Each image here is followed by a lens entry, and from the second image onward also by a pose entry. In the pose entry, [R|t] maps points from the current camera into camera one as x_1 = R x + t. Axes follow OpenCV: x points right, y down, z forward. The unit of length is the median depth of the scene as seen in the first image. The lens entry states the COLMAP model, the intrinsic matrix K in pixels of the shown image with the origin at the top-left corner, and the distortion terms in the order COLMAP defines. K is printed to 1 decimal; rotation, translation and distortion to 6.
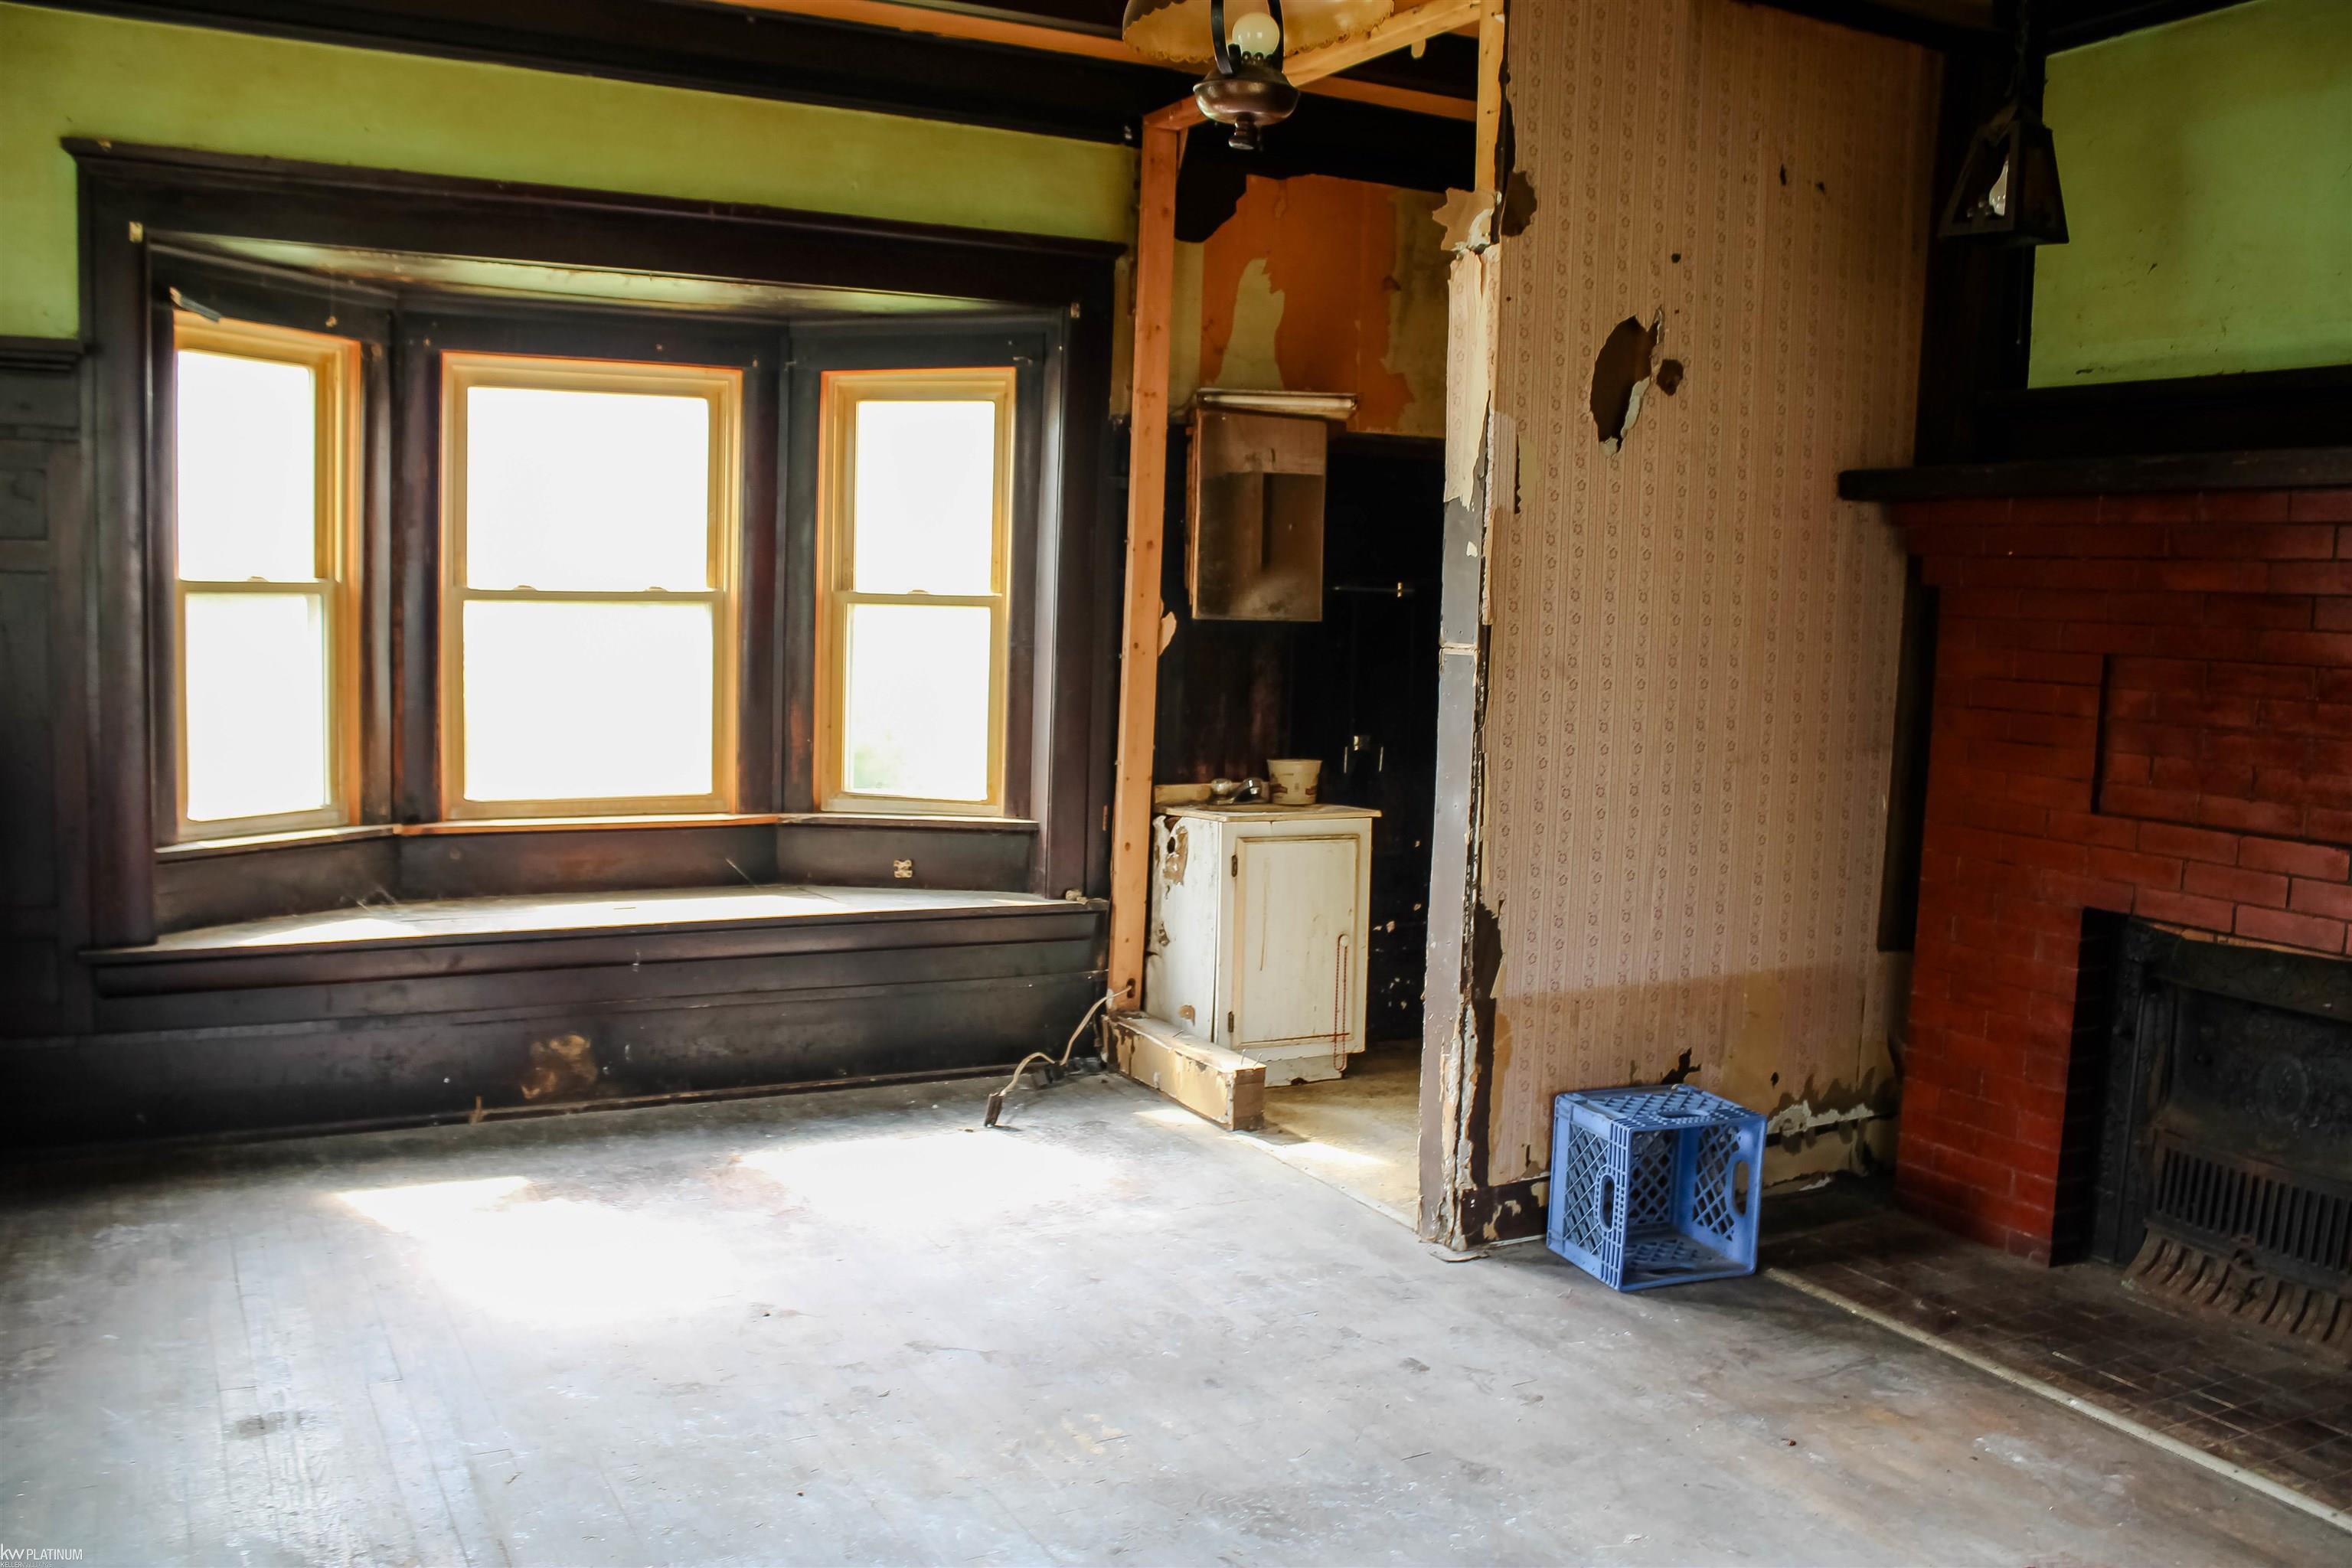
lens RADIAL K [[1951.1, 0, 1166.0], [0, 1951.1, 780.1], [0, 0, 1]] dist [-0.158342, 0.132758]
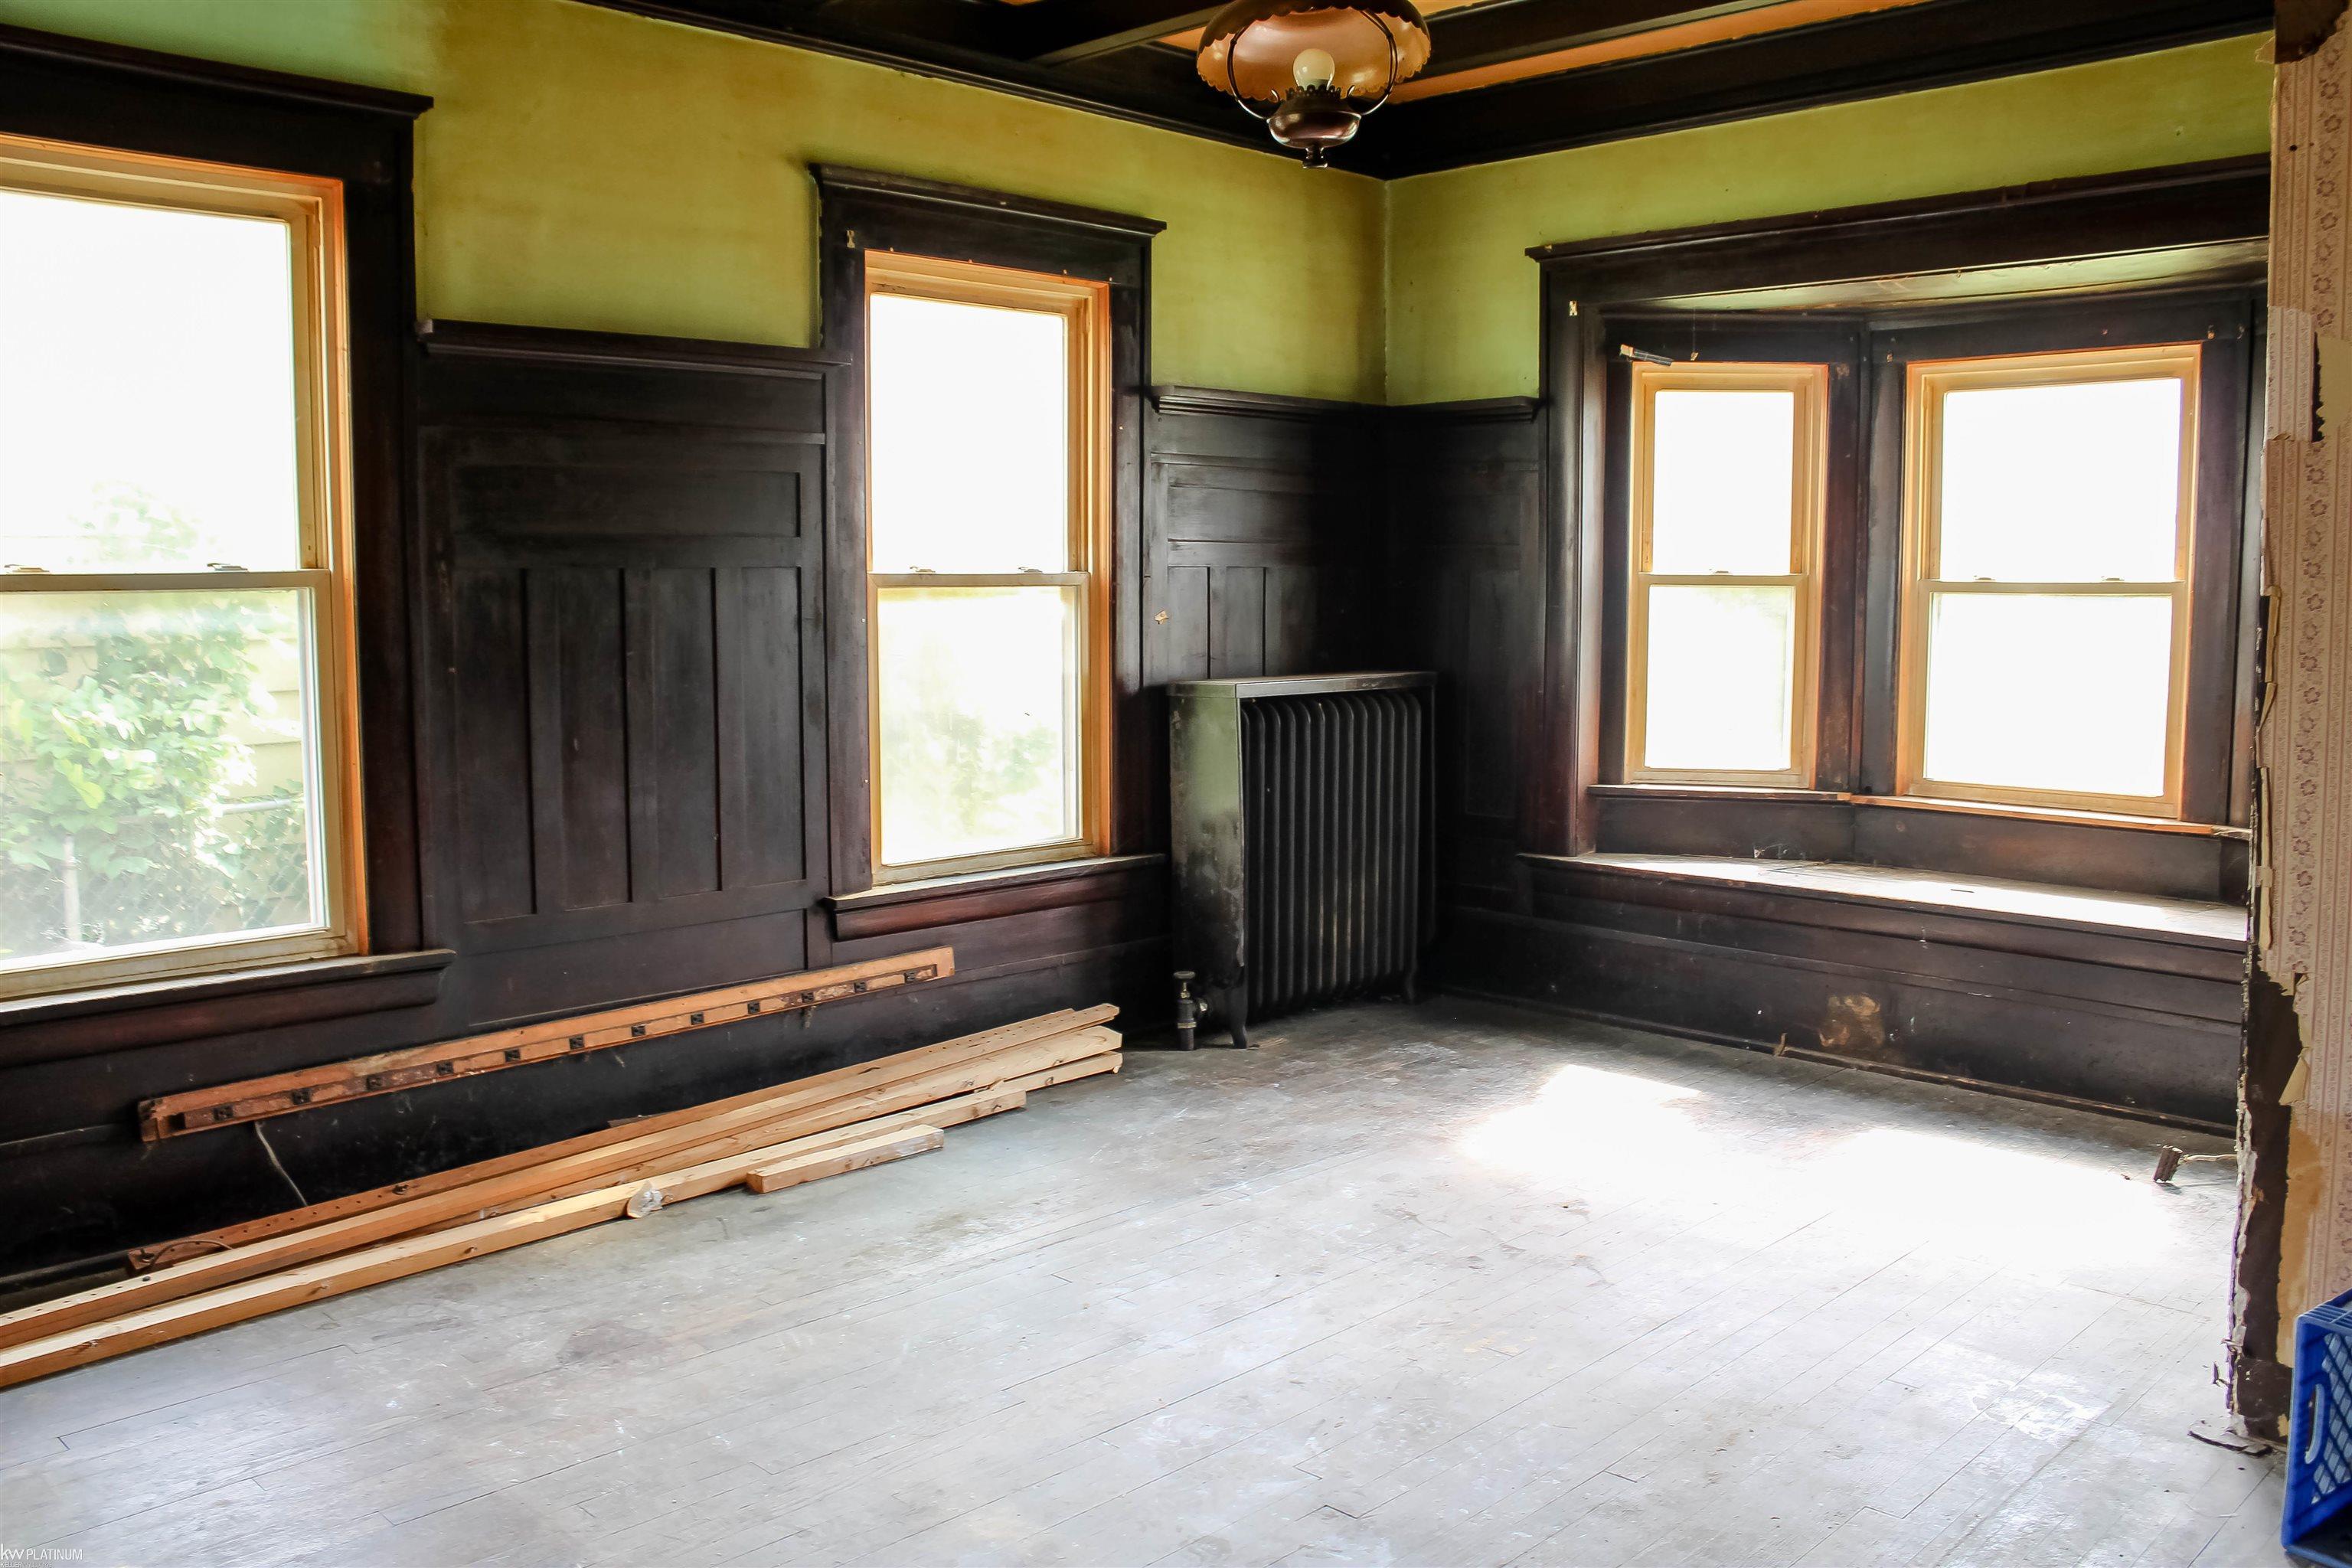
lens RADIAL K [[1951.1, 0, 1166.0], [0, 1951.1, 780.1], [0, 0, 1]] dist [-0.158342, 0.132758]
pose [[0.285755, 0.073572, -0.955474, 0.587429], [-0.084291, 0.995114, 0.051415, -0.008765], [0.954588, 0.065846, 0.290560, 0.313434]]
